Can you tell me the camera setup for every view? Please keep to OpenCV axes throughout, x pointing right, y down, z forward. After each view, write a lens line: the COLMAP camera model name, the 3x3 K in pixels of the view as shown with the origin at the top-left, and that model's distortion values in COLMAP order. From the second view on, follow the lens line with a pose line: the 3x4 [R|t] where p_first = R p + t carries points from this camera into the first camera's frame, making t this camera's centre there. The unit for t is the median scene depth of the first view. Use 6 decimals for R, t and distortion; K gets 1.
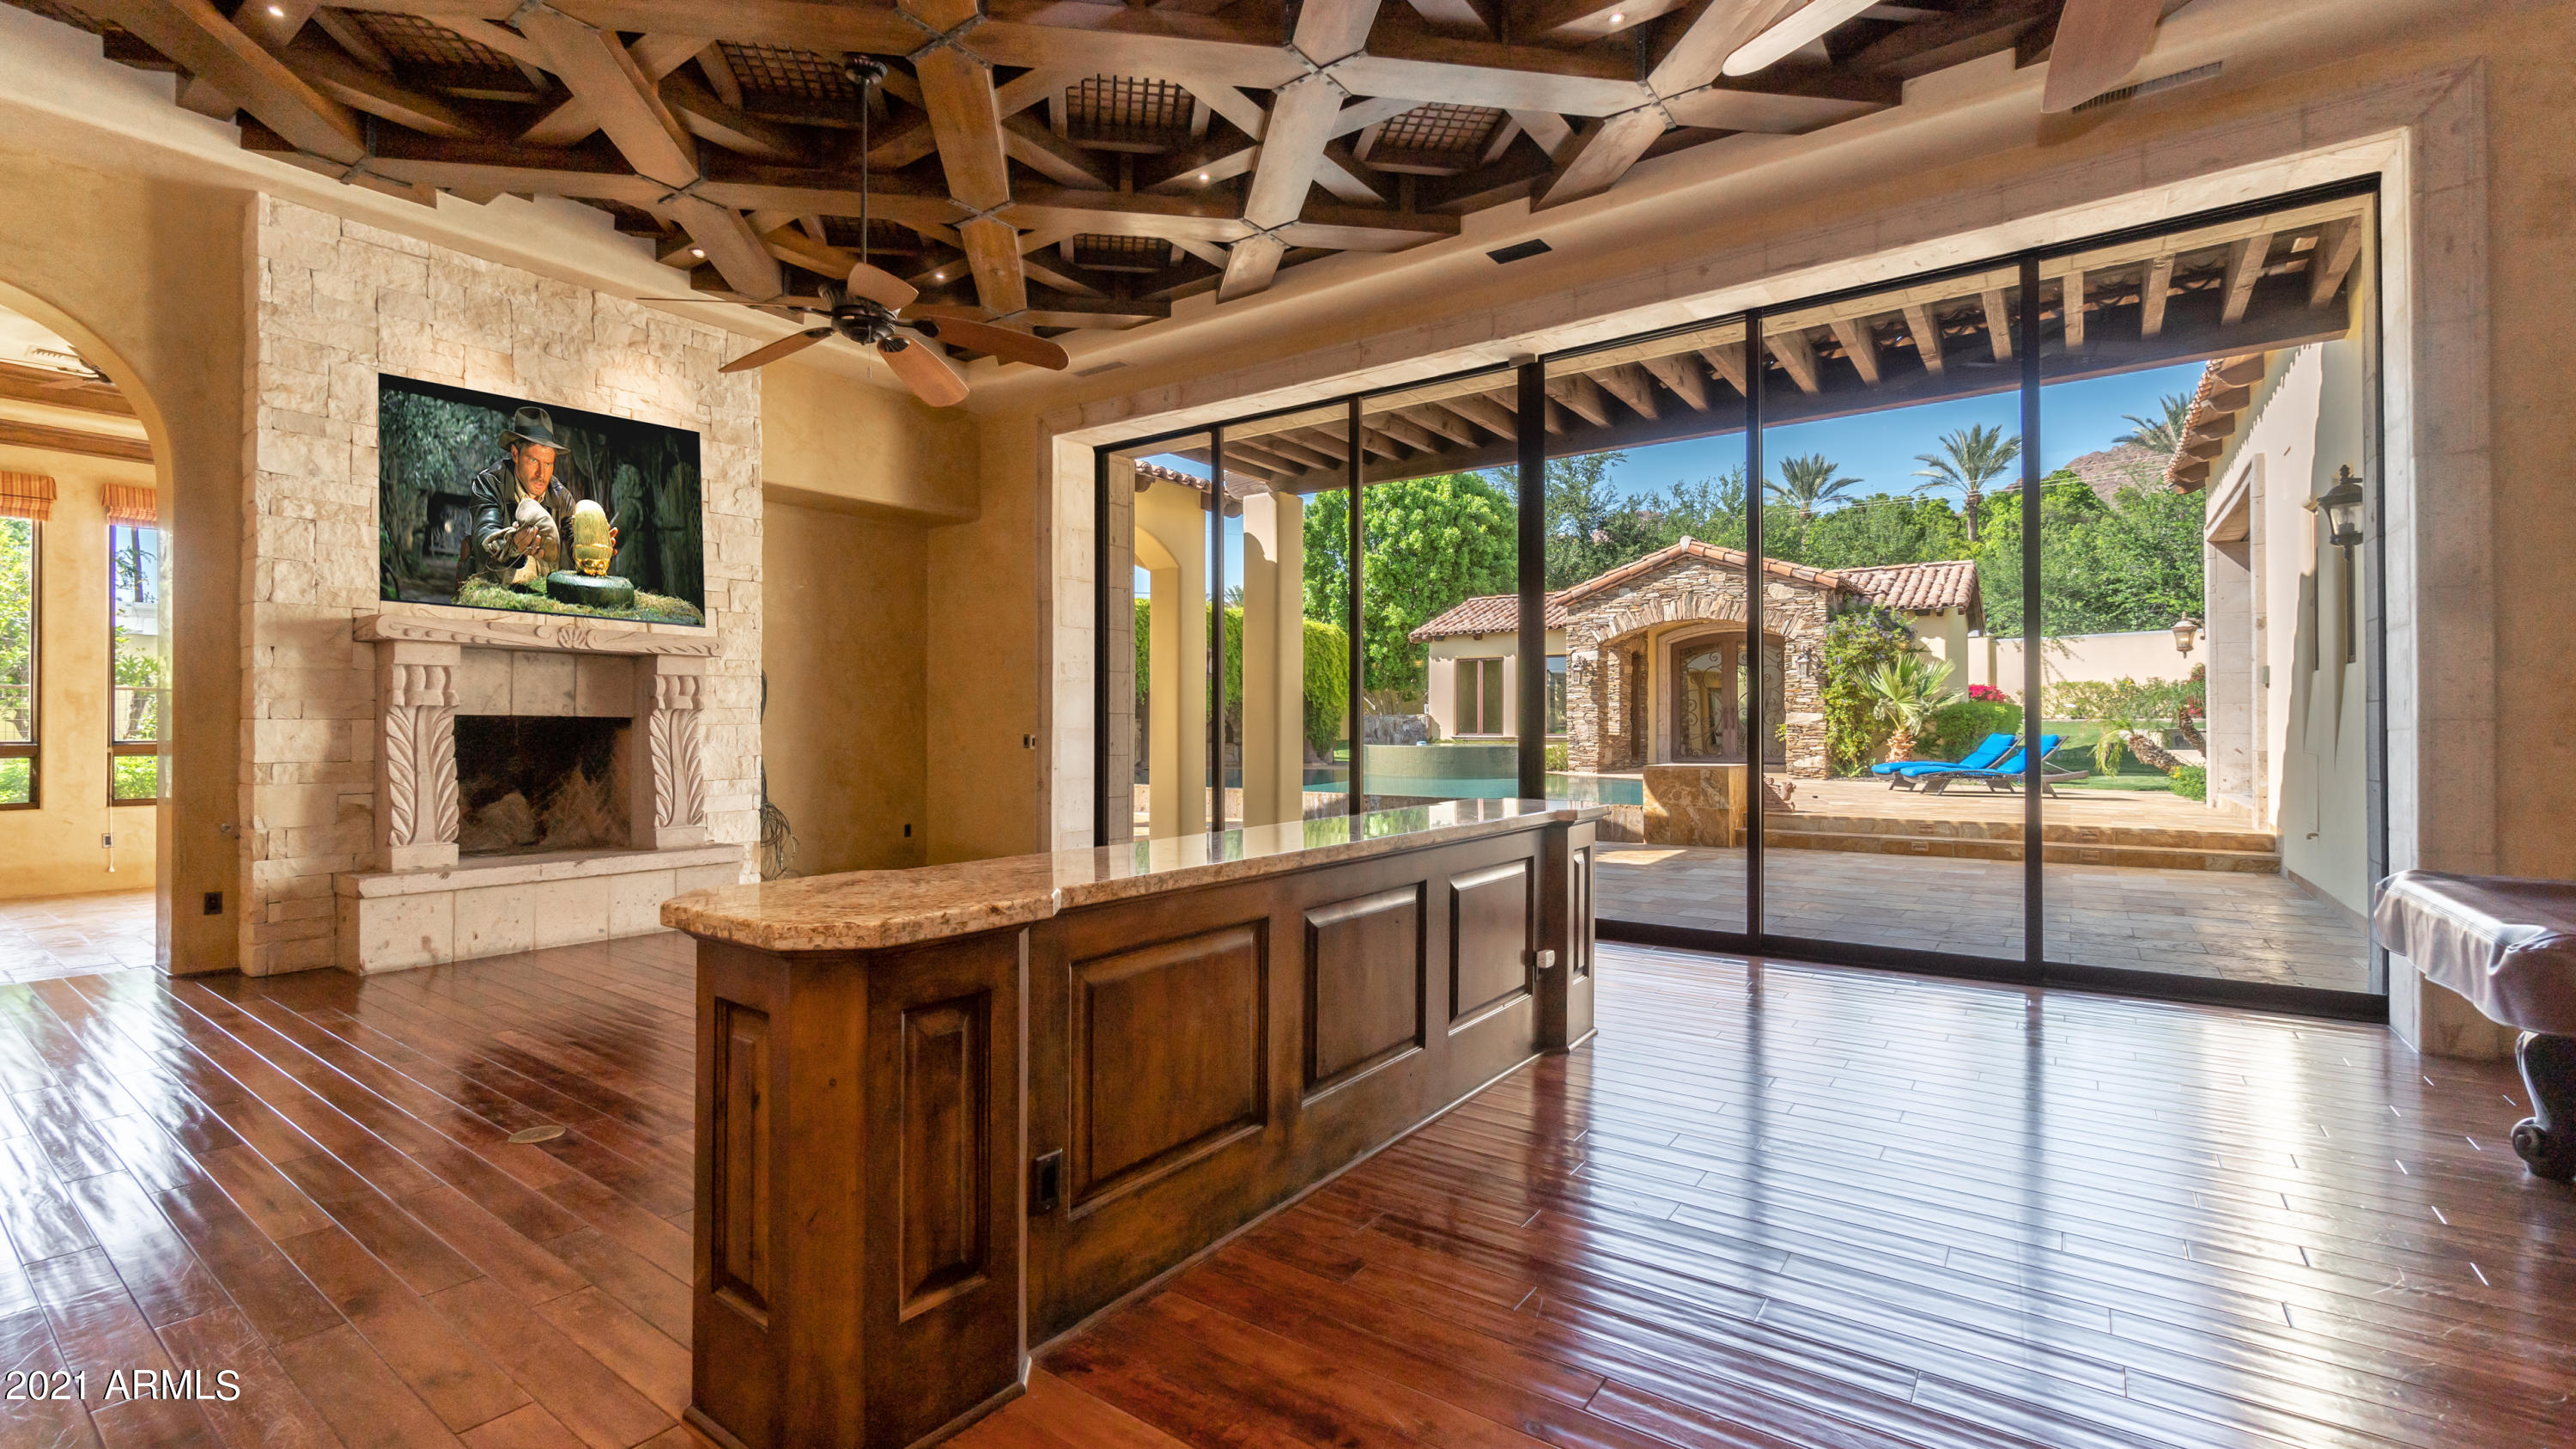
lens RADIAL K [[1115.4, 0, 1267.9], [0, 1115.4, 723.4], [0, 0, 1]] dist [-0.009860, 0.000295]
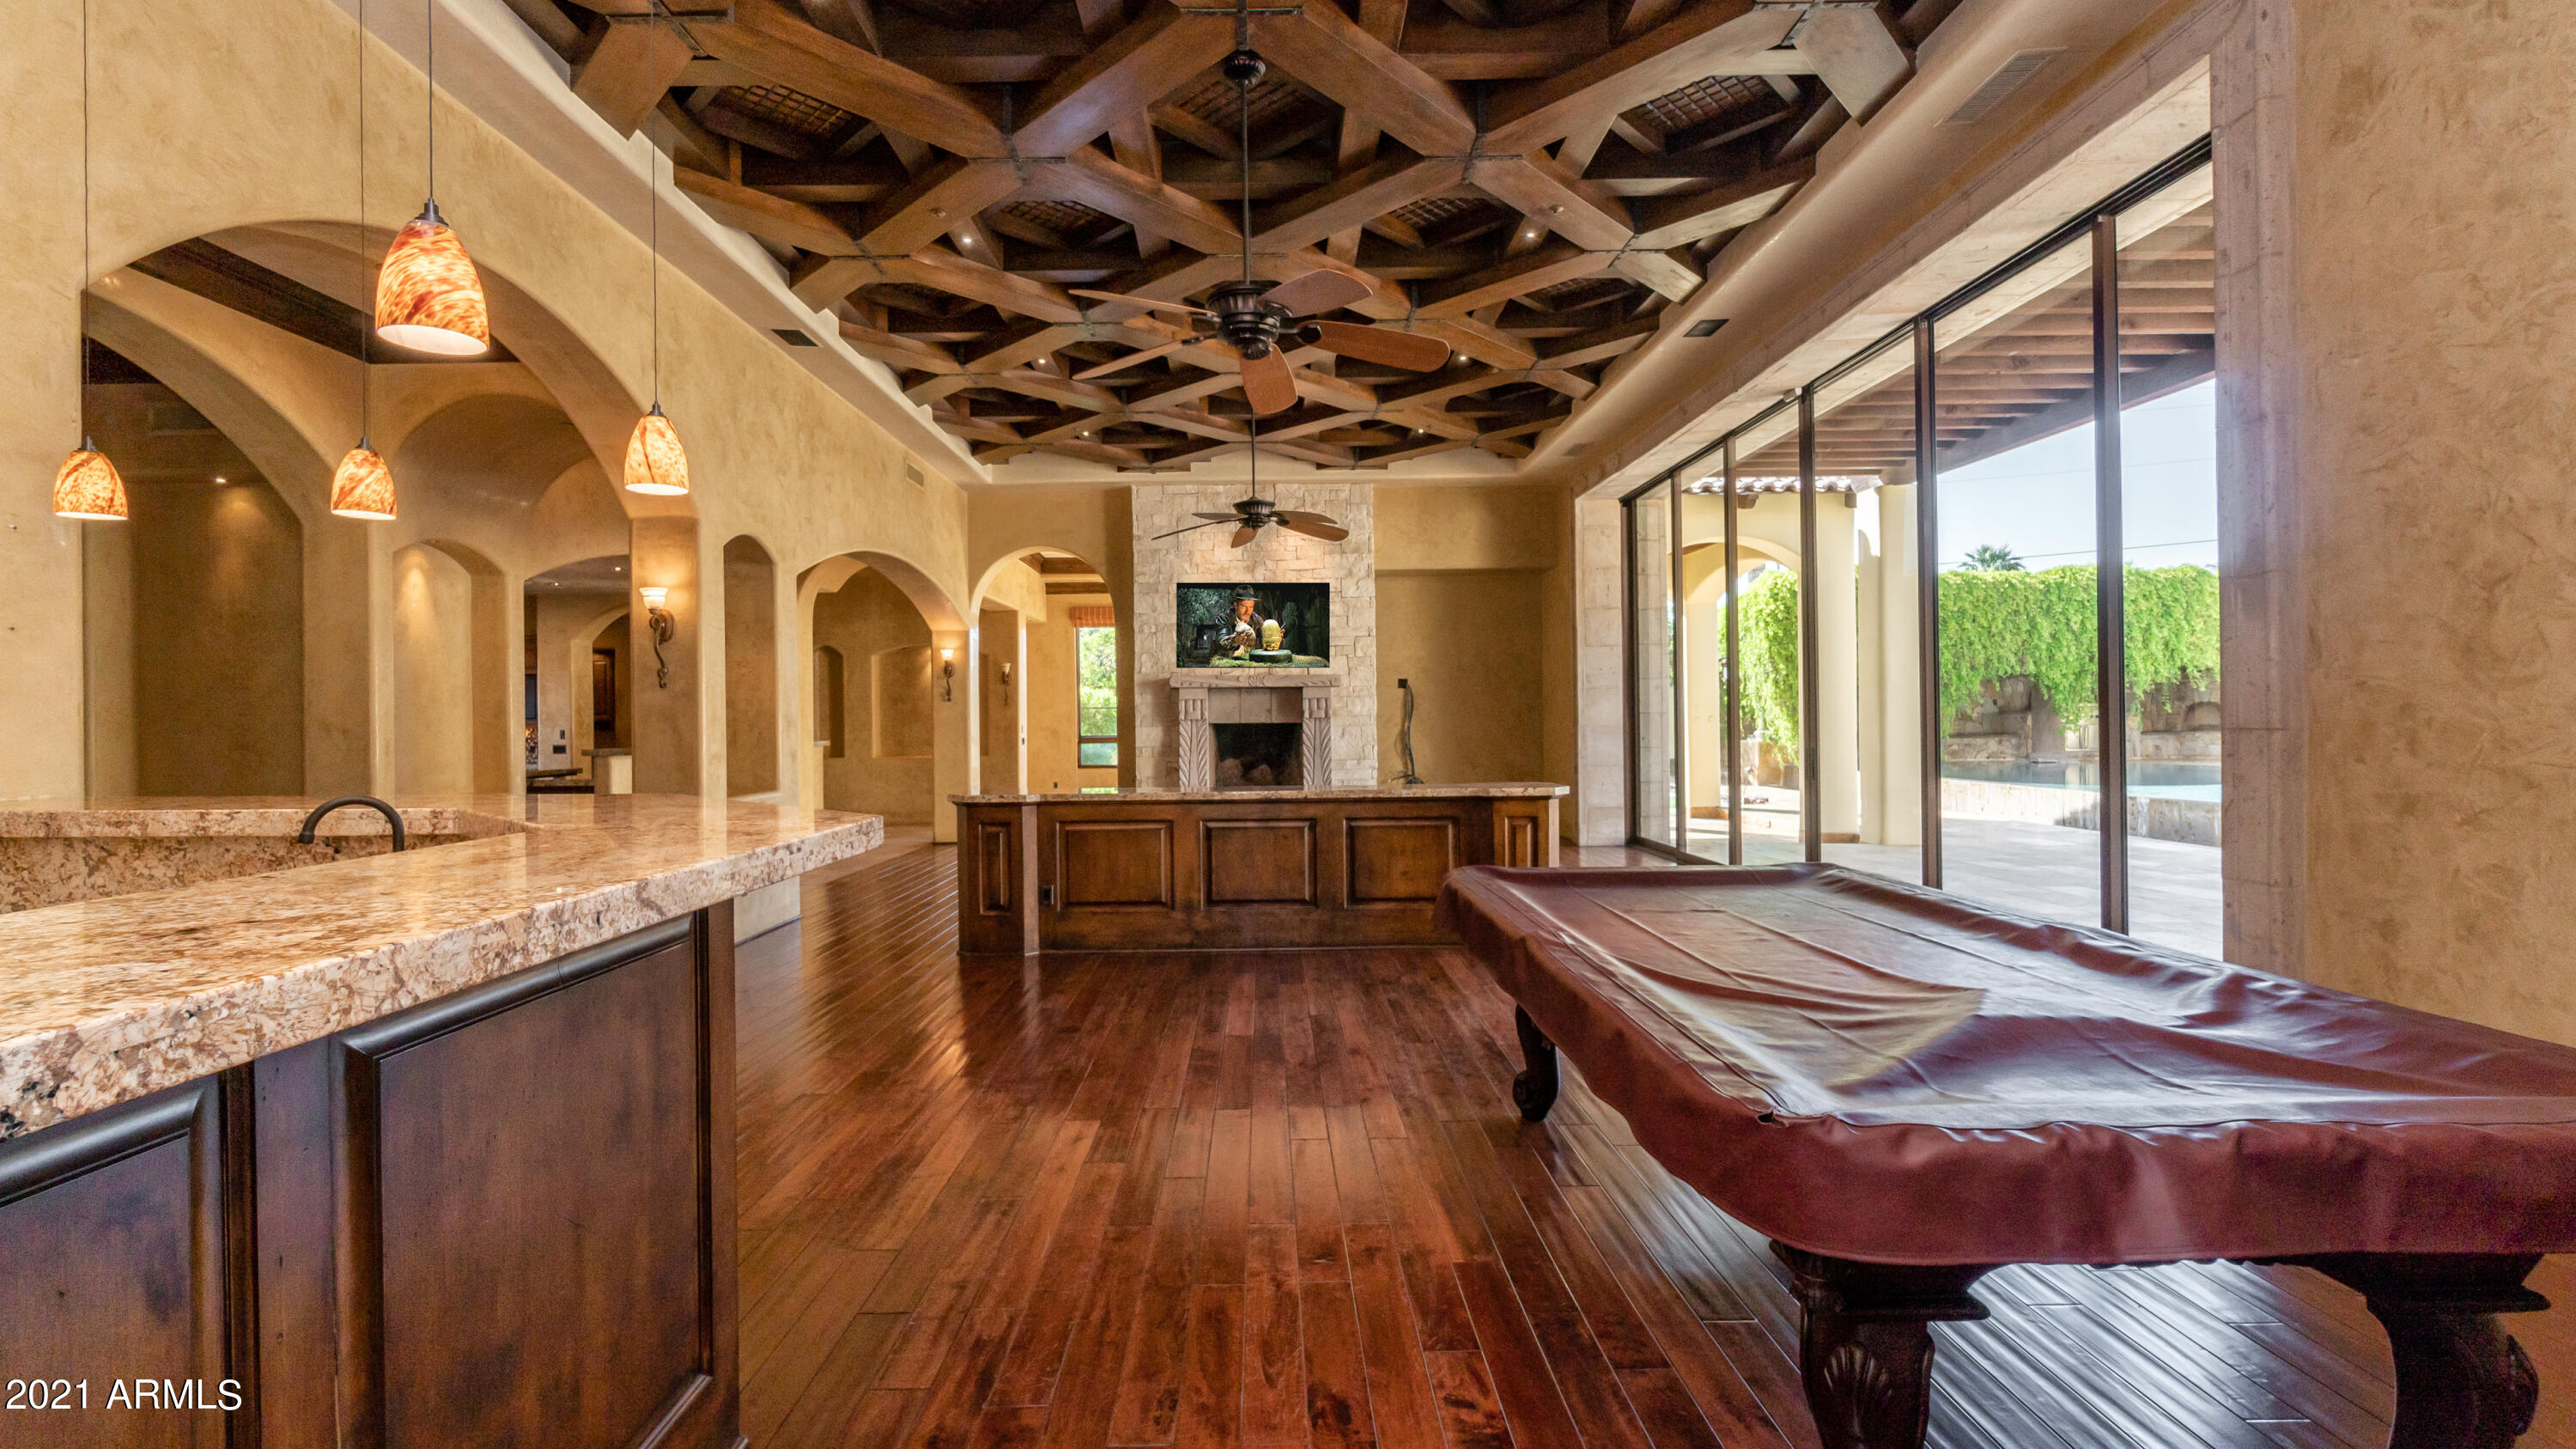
lens RADIAL K [[1112.4, 0, 1248.2], [0, 1112.4, 721.6], [0, 0, 1]] dist [-0.014293, 0.000140]
pose [[0.586045, -0.008916, -0.810229, 0.733720], [0.017691, 0.999842, 0.001794, -0.010914], [0.810085, -0.015385, 0.586111, -0.080260]]
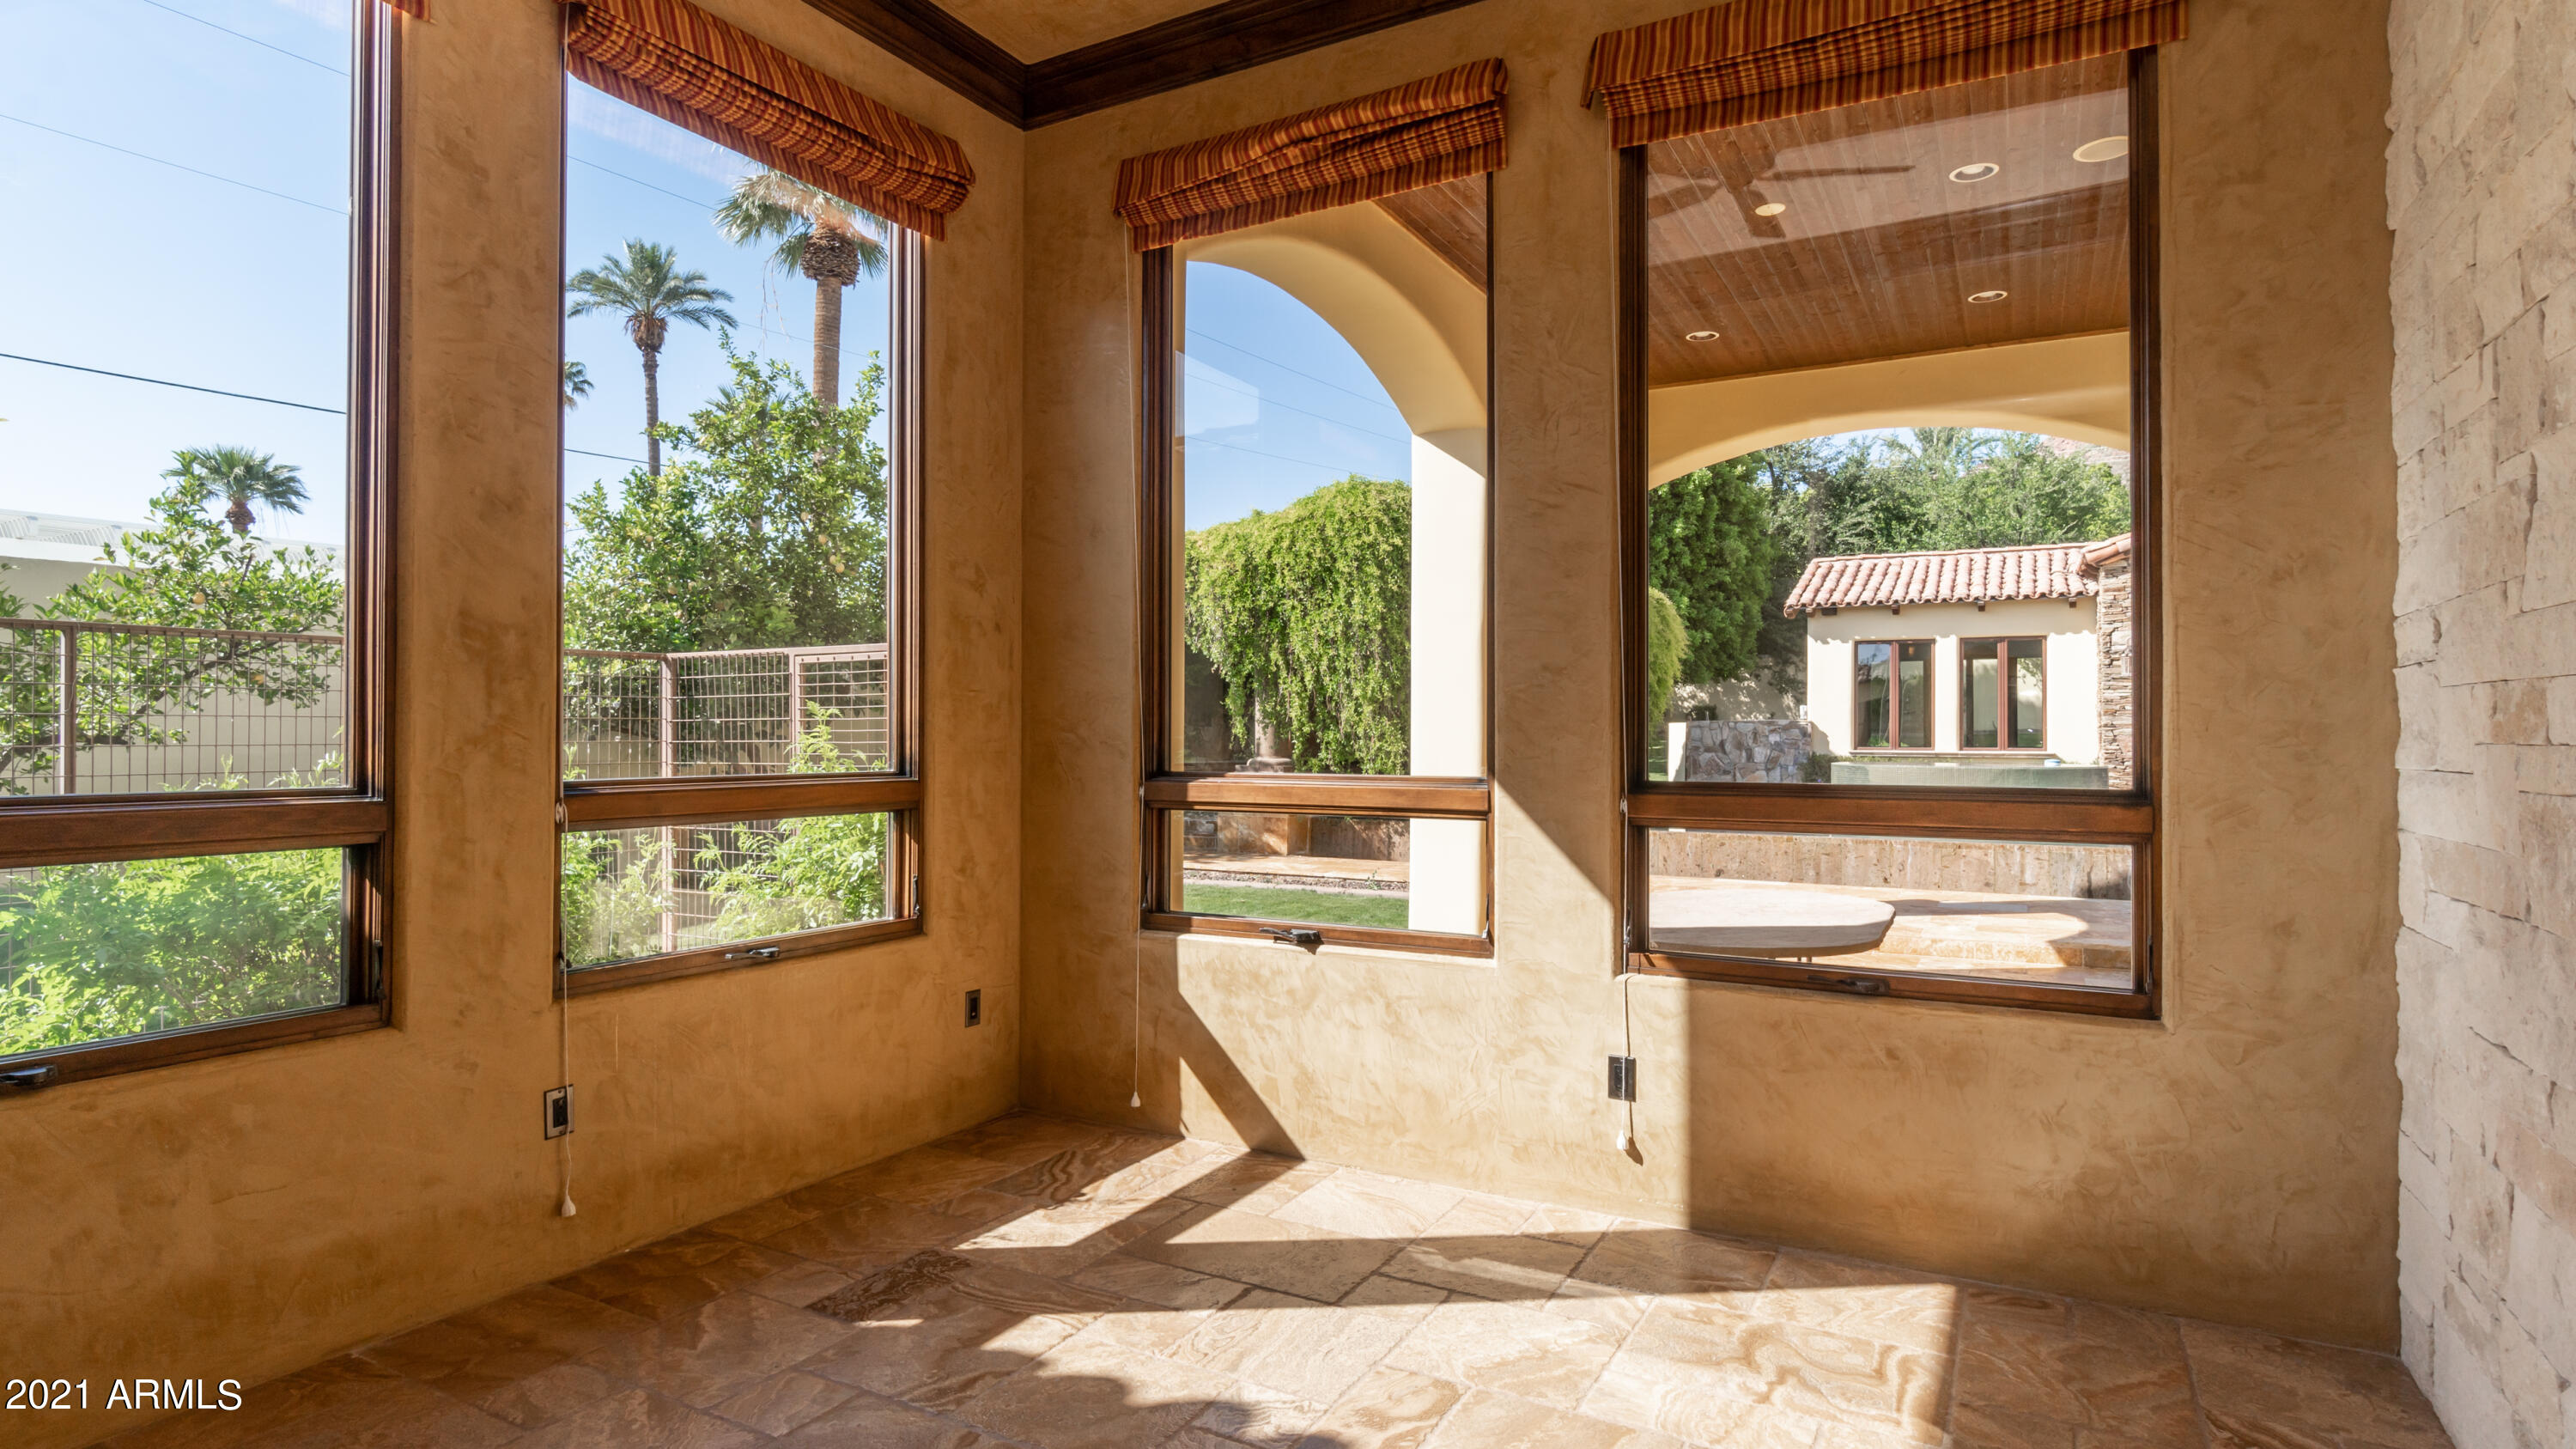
lens RADIAL K [[1323.7, 0, 1288.0], [0, 1323.7, 724.5], [0, 0, 1]] dist [-0.005511, -0.000695]
pose [[0.992422, 0.003663, 0.122819, -1.007619], [-0.003303, 0.999990, -0.003133, 0.000432], [-0.122829, 0.002704, 0.992424, 0.693581]]
